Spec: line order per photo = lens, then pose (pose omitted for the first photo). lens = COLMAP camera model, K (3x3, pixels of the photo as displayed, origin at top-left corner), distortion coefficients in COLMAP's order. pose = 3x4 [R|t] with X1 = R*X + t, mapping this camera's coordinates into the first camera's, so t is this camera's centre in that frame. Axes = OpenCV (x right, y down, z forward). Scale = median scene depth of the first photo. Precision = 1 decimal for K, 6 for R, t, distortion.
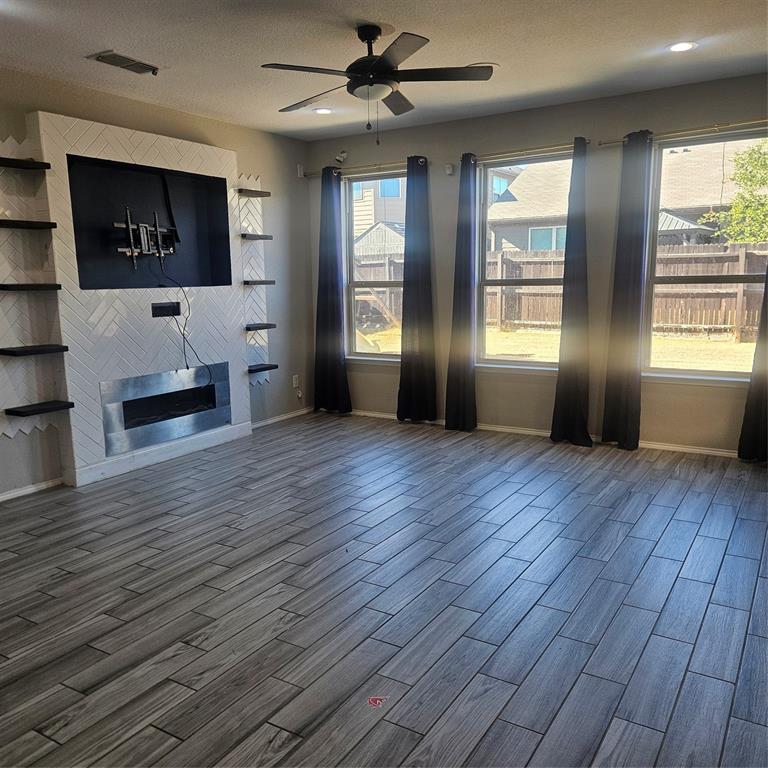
lens RADIAL K [[686.4, 0, 379.0], [0, 686.4, 386.7], [0, 0, 1]] dist [0.110626, -0.105859]
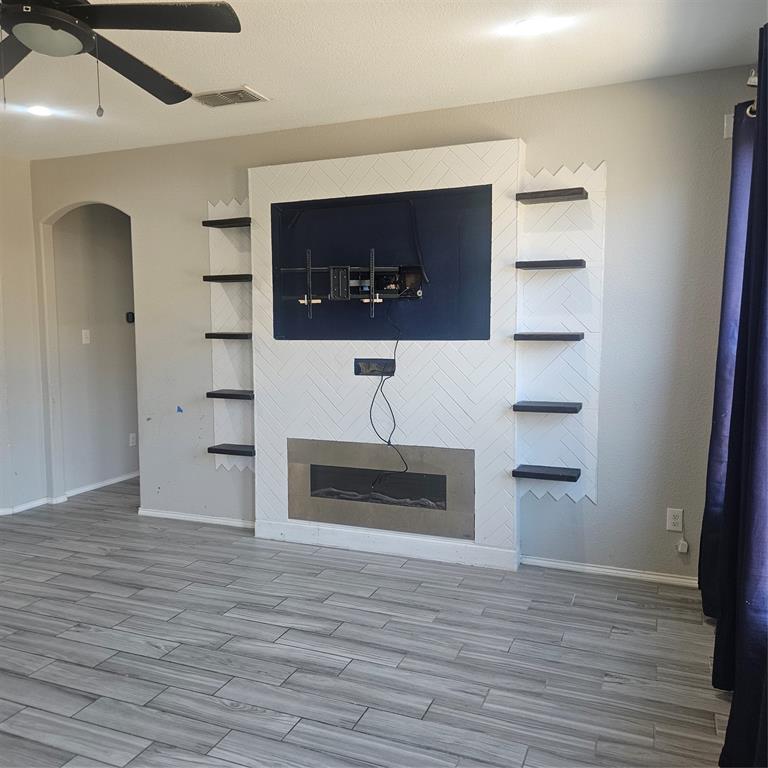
lens RADIAL K [[686.3, 0, 383.3], [0, 686.3, 378.6], [0, 0, 1]] dist [0.096828, -0.077753]
pose [[0.160802, 0.097965, -0.982113, 0.504728], [-0.156548, 0.984997, 0.072621, -0.166093], [0.974492, 0.142071, 0.173726, 0.920376]]
